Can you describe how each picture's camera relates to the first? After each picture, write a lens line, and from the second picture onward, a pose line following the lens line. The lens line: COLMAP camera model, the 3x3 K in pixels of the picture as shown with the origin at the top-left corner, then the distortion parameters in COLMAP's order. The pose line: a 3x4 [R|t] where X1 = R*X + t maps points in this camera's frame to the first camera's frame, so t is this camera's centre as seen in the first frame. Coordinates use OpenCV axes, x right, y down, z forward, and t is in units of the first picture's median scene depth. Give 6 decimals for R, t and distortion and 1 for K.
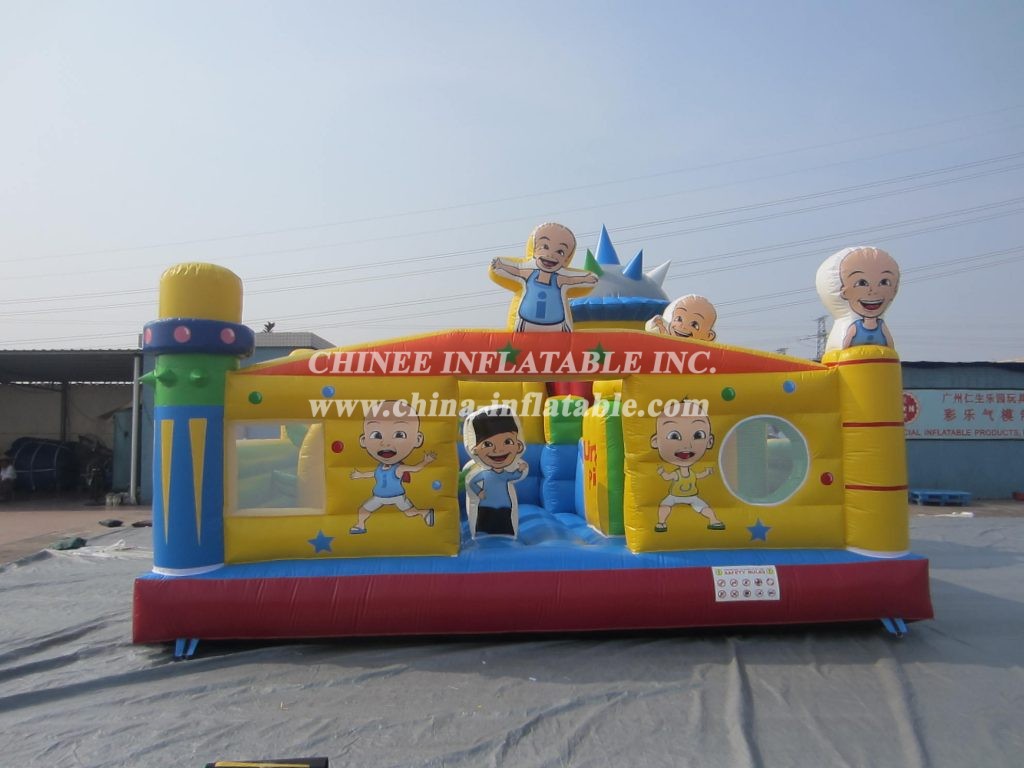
lens RADIAL K [[737.9, 0, 512.0], [0, 737.9, 384.0], [0, 0, 1]] dist [-0.002974, -0.002063]
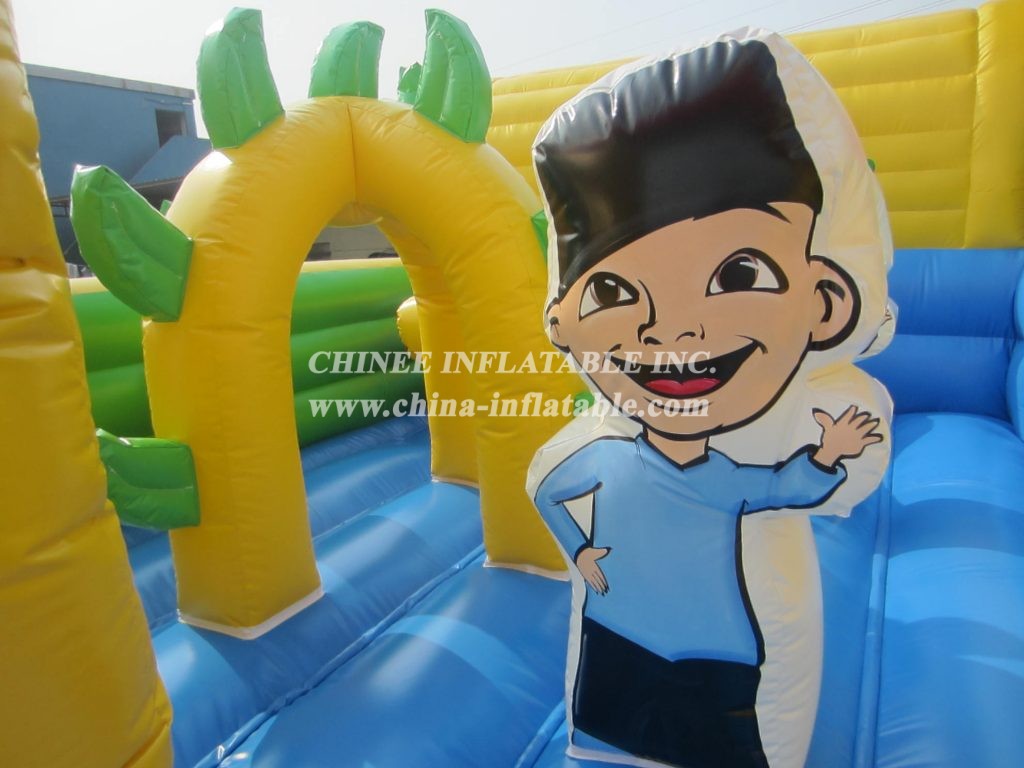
lens RADIAL K [[737.9, 0, 512.0], [0, 737.9, 384.0], [0, 0, 1]] dist [-0.002974, -0.002063]
pose [[0.841772, 0.073597, -0.534794, 0.036574], [0.085367, 0.960050, 0.266488, 0.056049], [0.533041, -0.269976, 0.801860, 0.848791]]
